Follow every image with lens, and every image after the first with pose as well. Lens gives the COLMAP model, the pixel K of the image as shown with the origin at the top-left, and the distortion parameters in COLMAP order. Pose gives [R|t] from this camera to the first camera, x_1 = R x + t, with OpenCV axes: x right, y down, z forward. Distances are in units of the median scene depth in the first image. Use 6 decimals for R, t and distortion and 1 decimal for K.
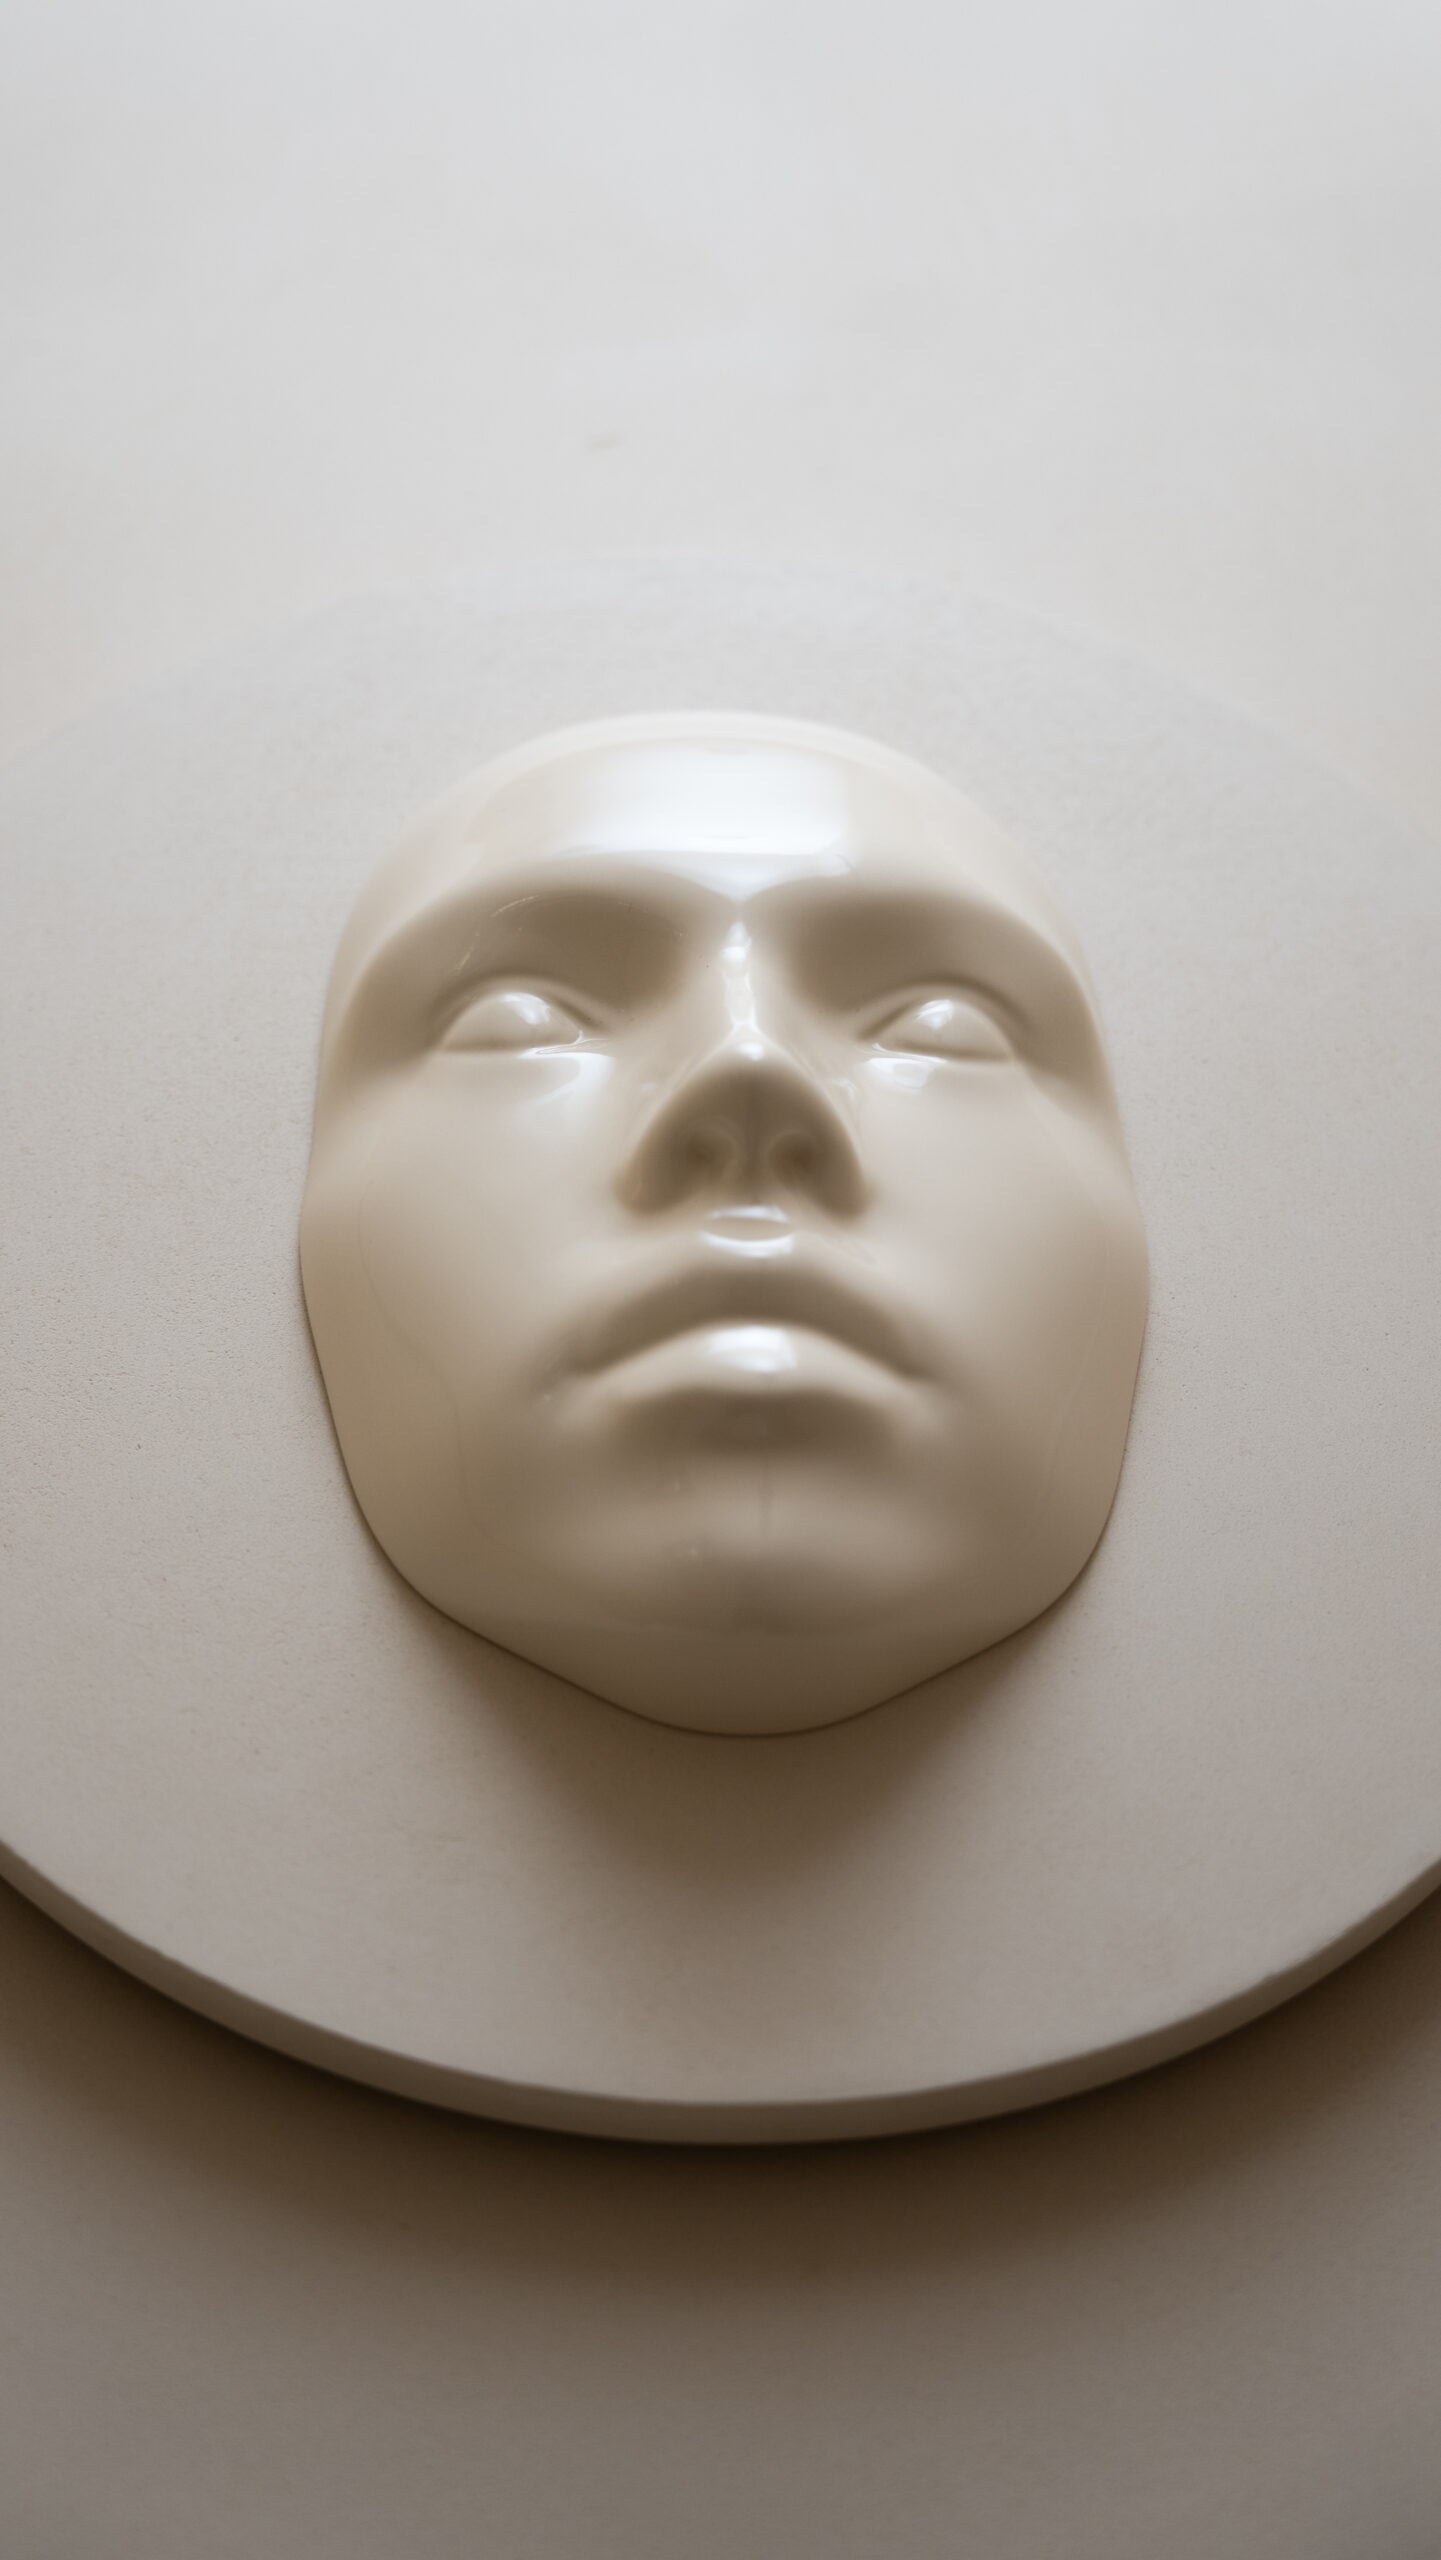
lens RADIAL K [[3184.3, 0, 677.5], [0, 3184.3, 1295.0], [0, 0, 1]] dist [0.082500, 0.000000]
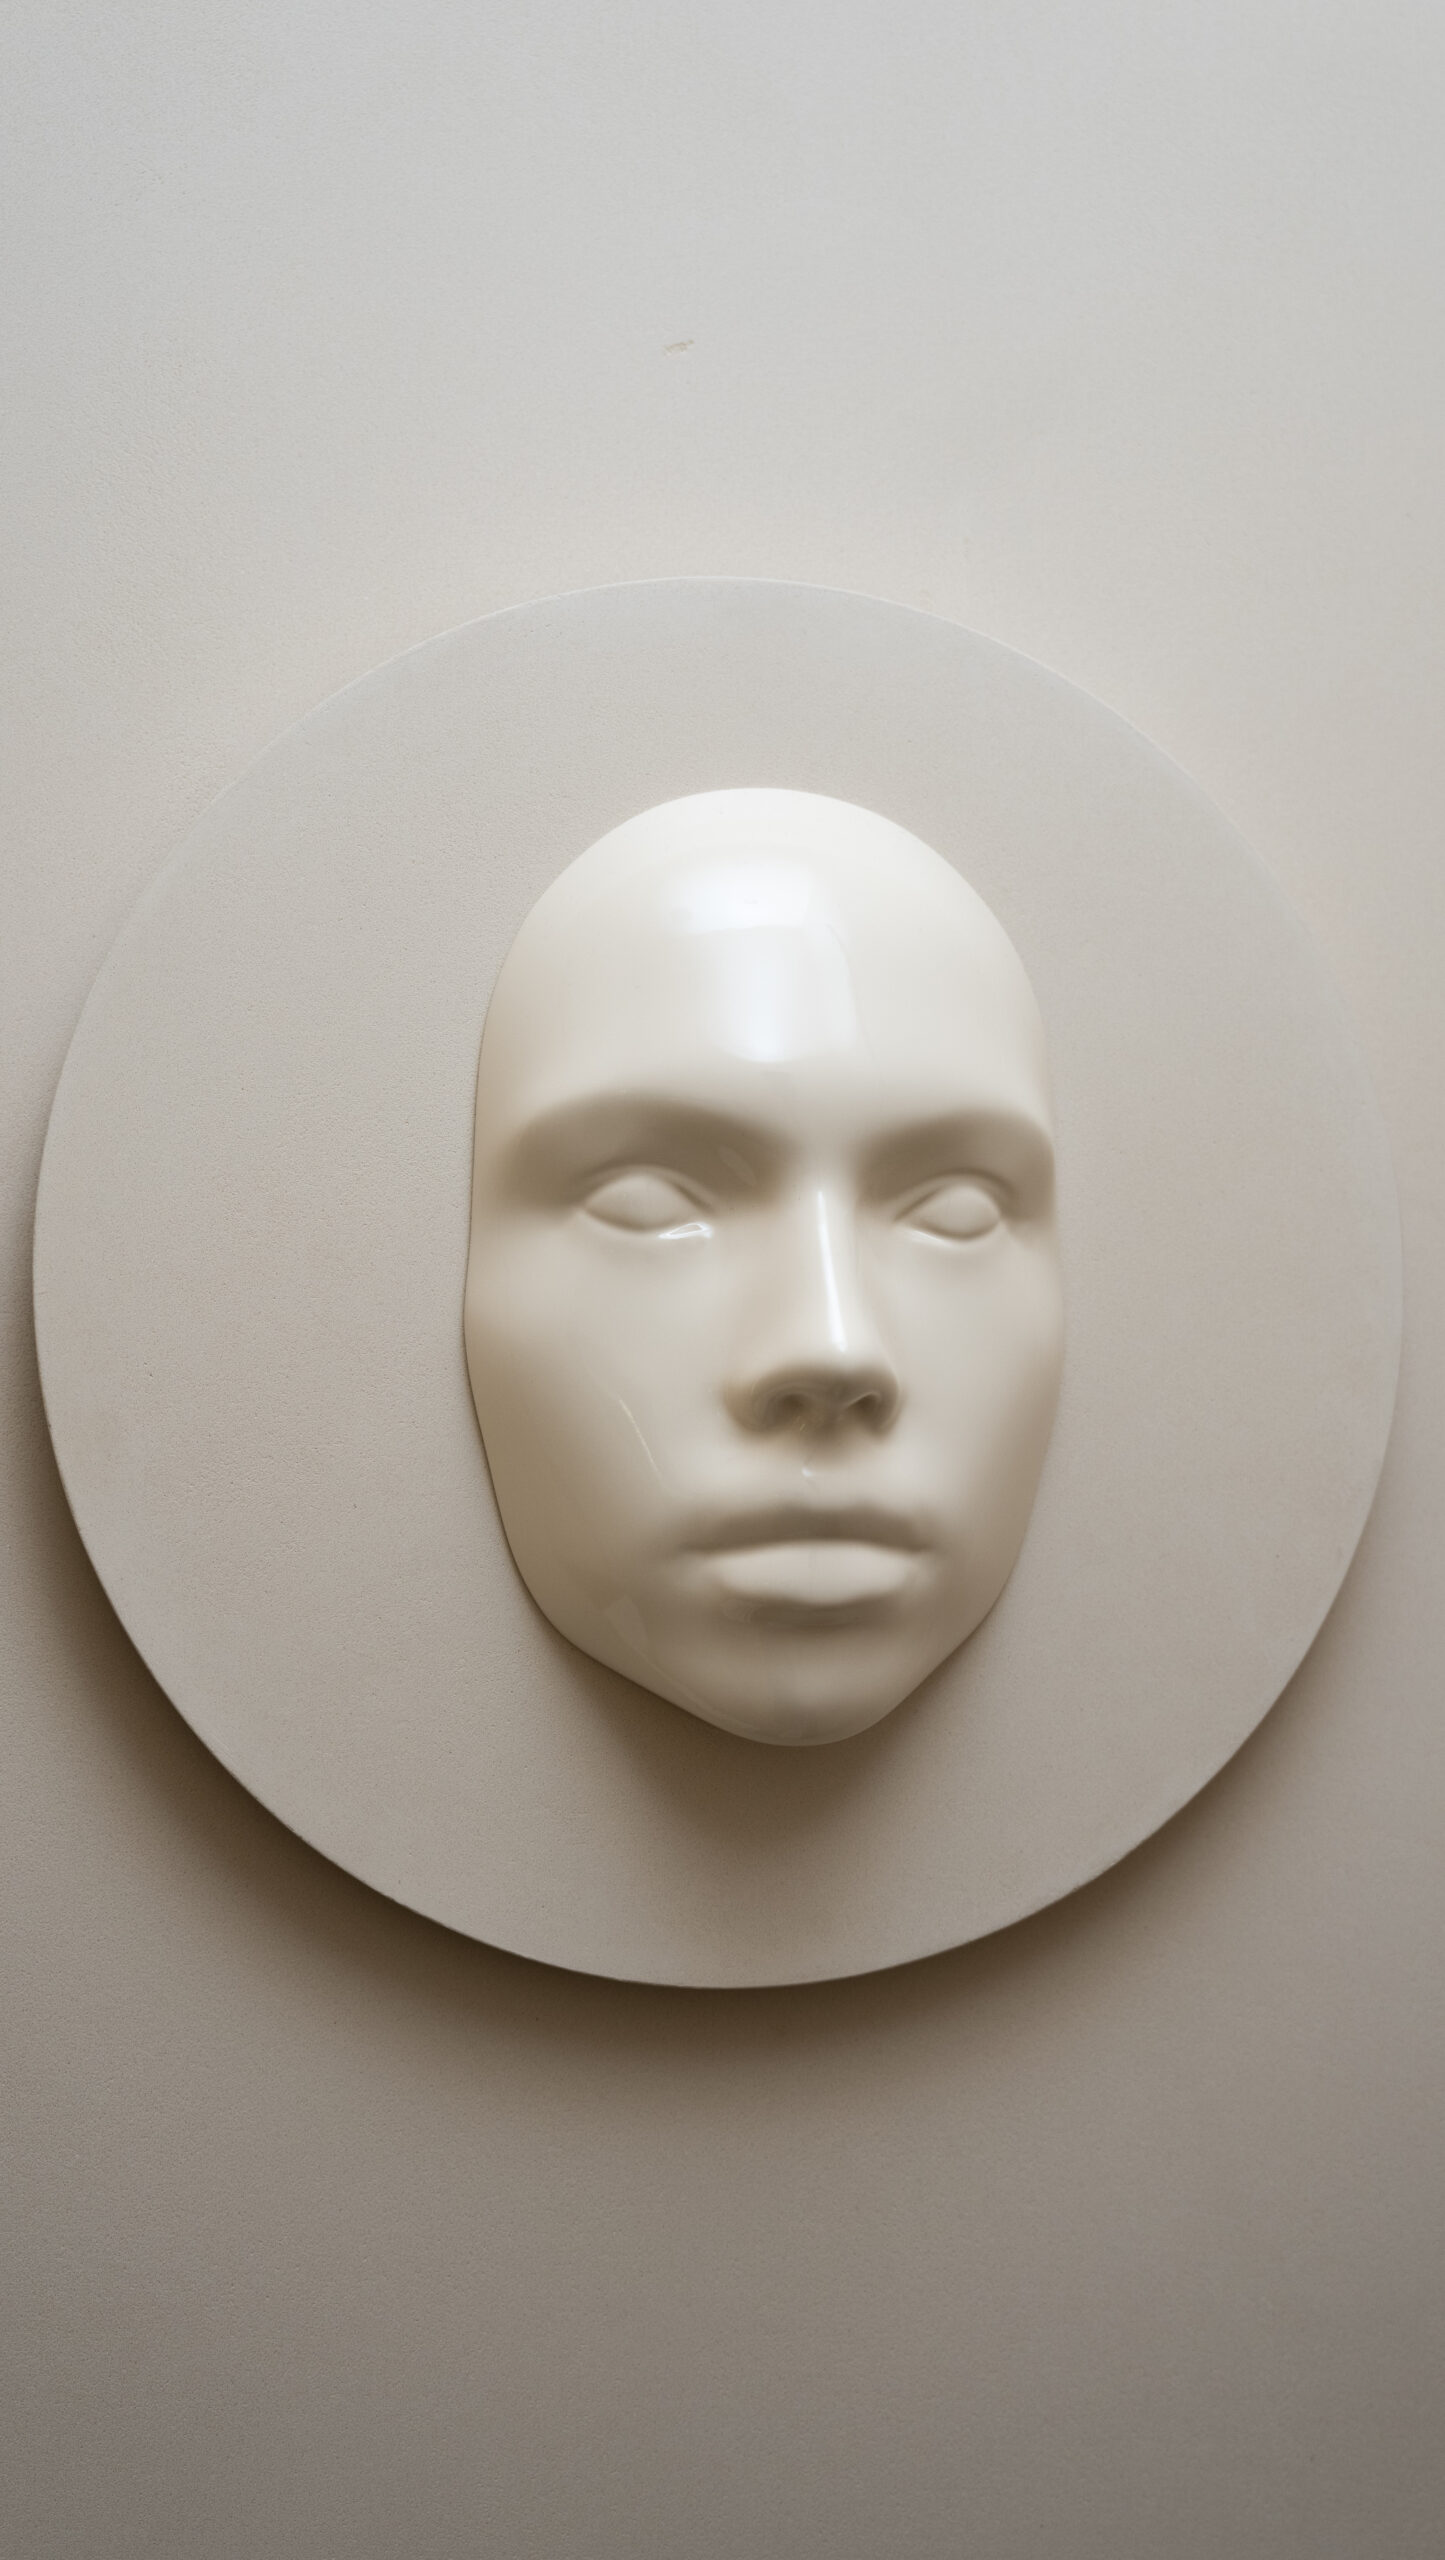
lens RADIAL K [[2553.1, 0, 747.5], [0, 2553.1, 1274.8], [0, 0, 1]] dist [0.007613, 0.000000]
pose [[0.980303, 0.038393, 0.193730, -0.225485], [-0.137594, 0.836455, 0.530481, -0.664534], [-0.141679, -0.546689, 0.825263, 0.116516]]
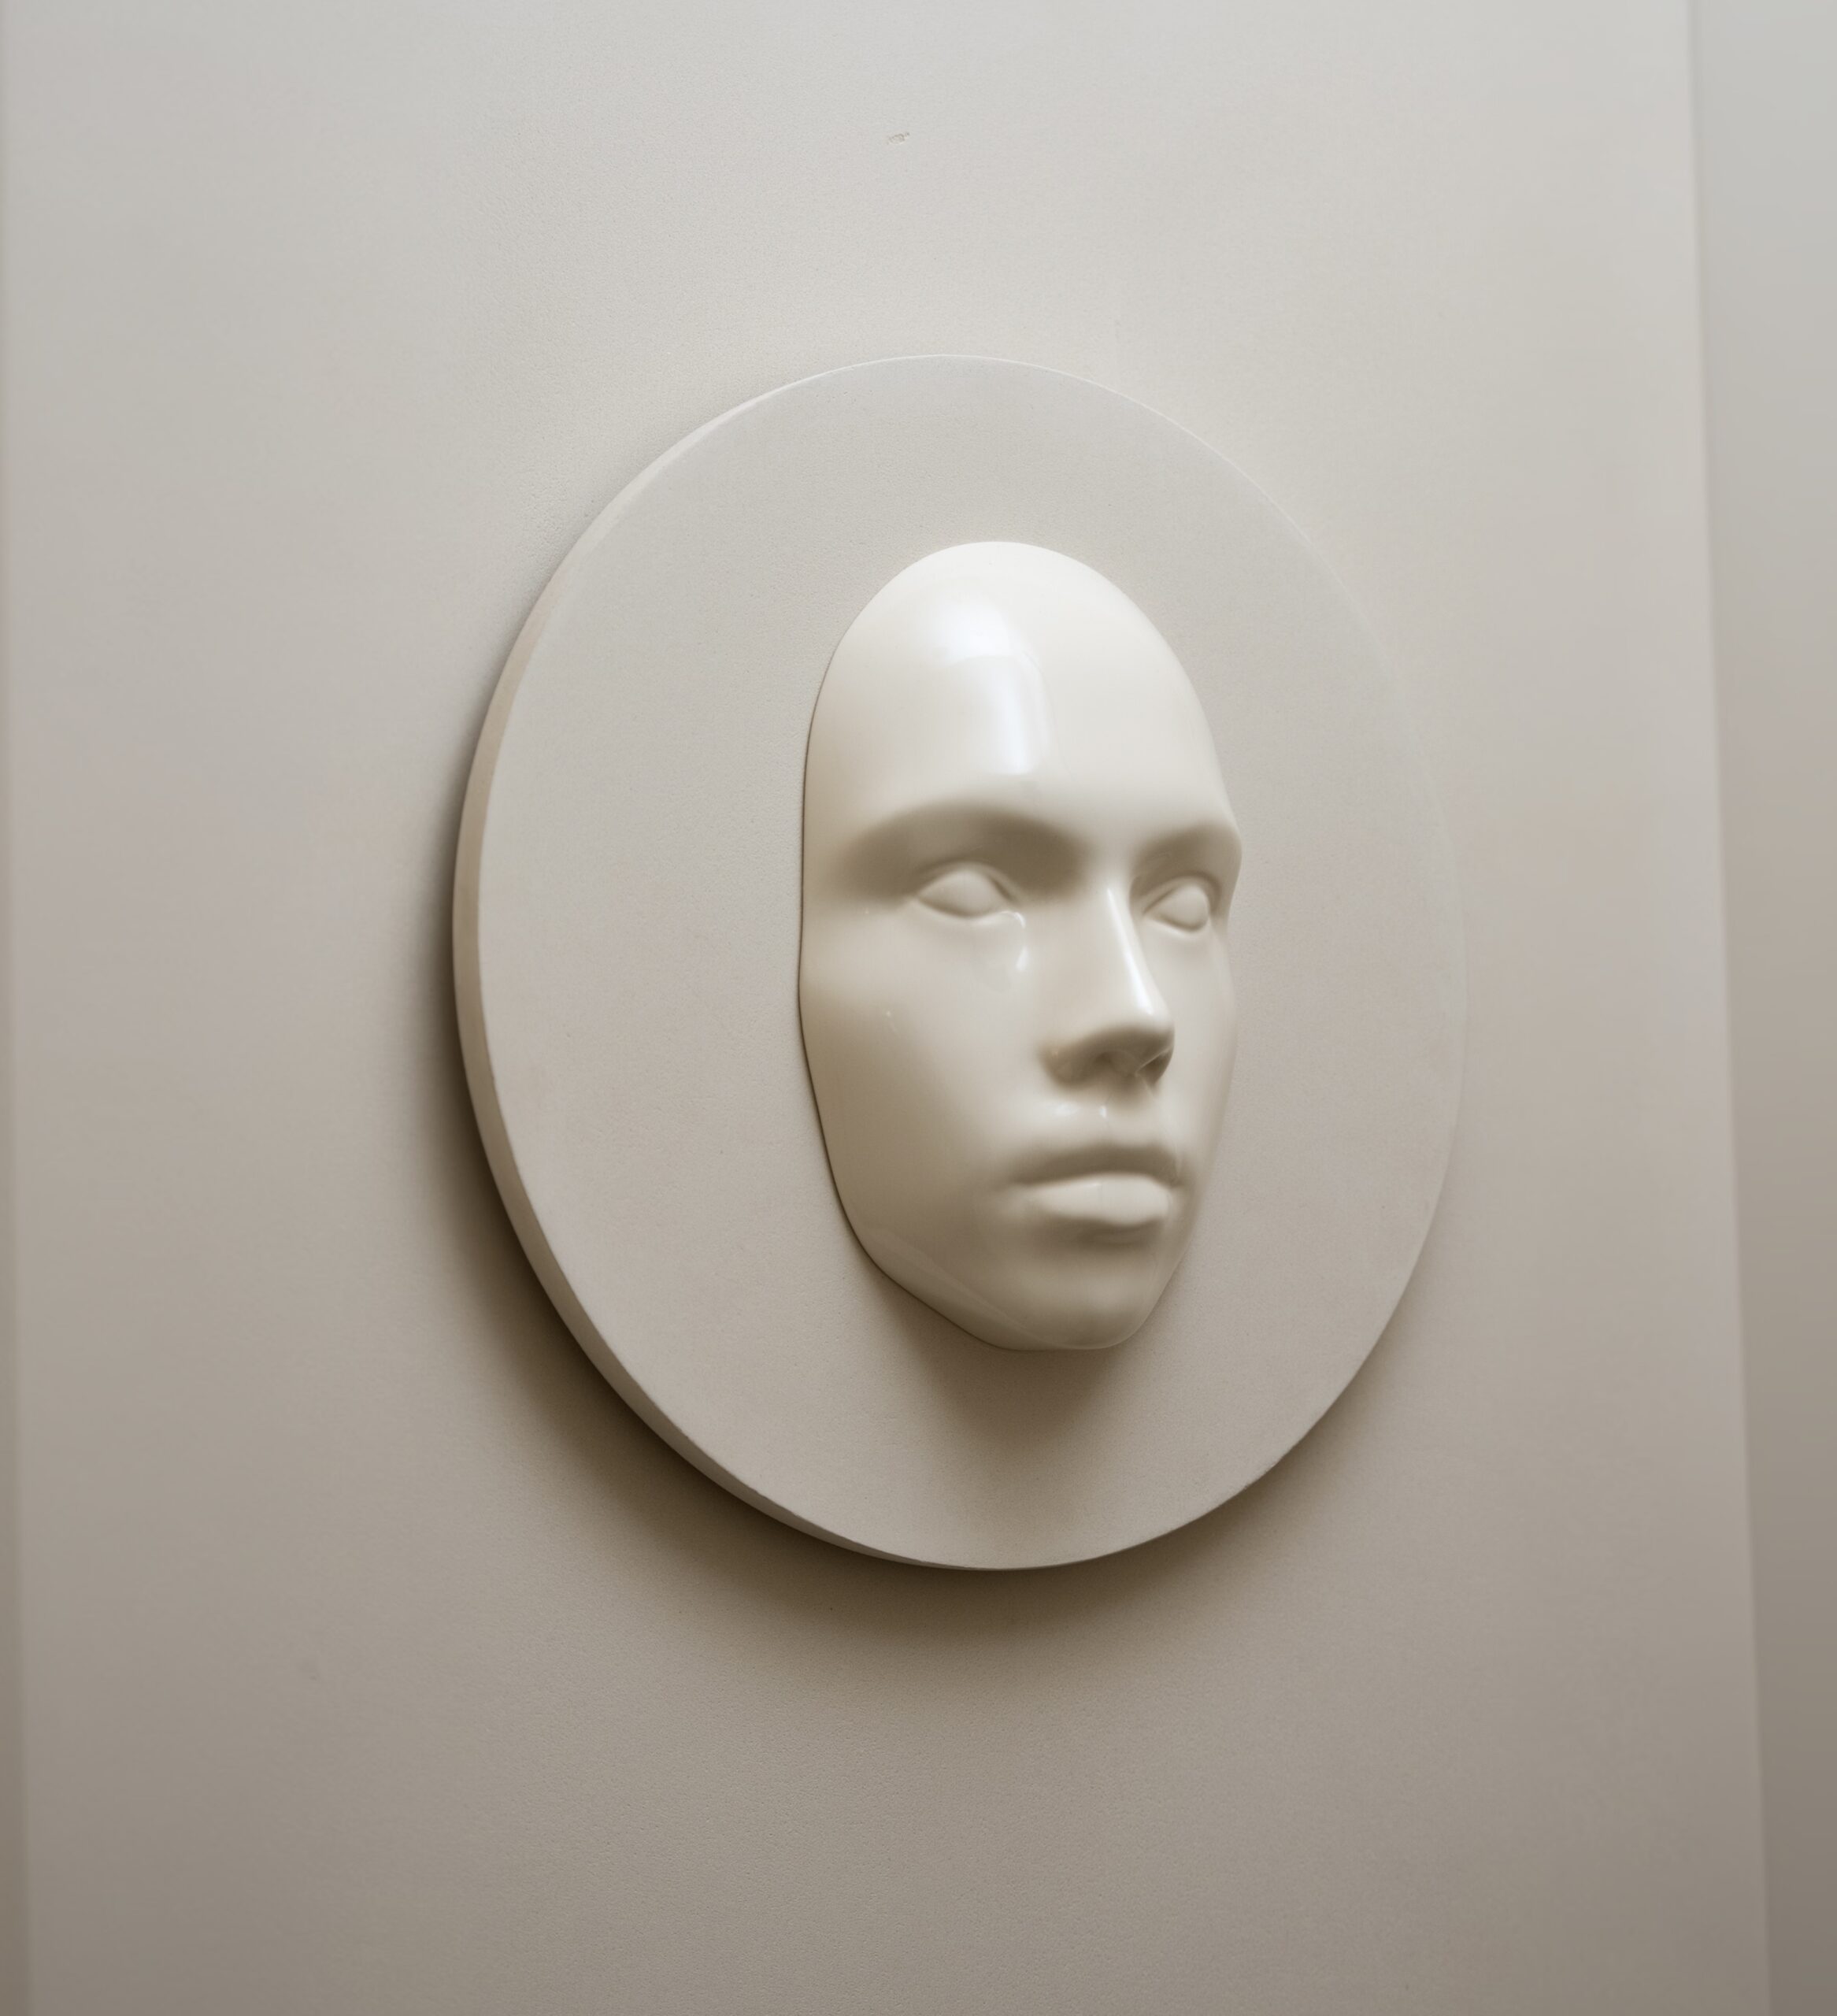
lens RADIAL K [[4122.8, 0, 925.3], [0, 4122.8, 1024.0], [0, 0, 1]] dist [0.162973, 0.000000]
pose [[0.850705, 0.049285, 0.523327, -1.197817], [-0.314247, 0.845774, 0.431179, -0.955462], [-0.421366, -0.531261, 0.734992, -0.546581]]
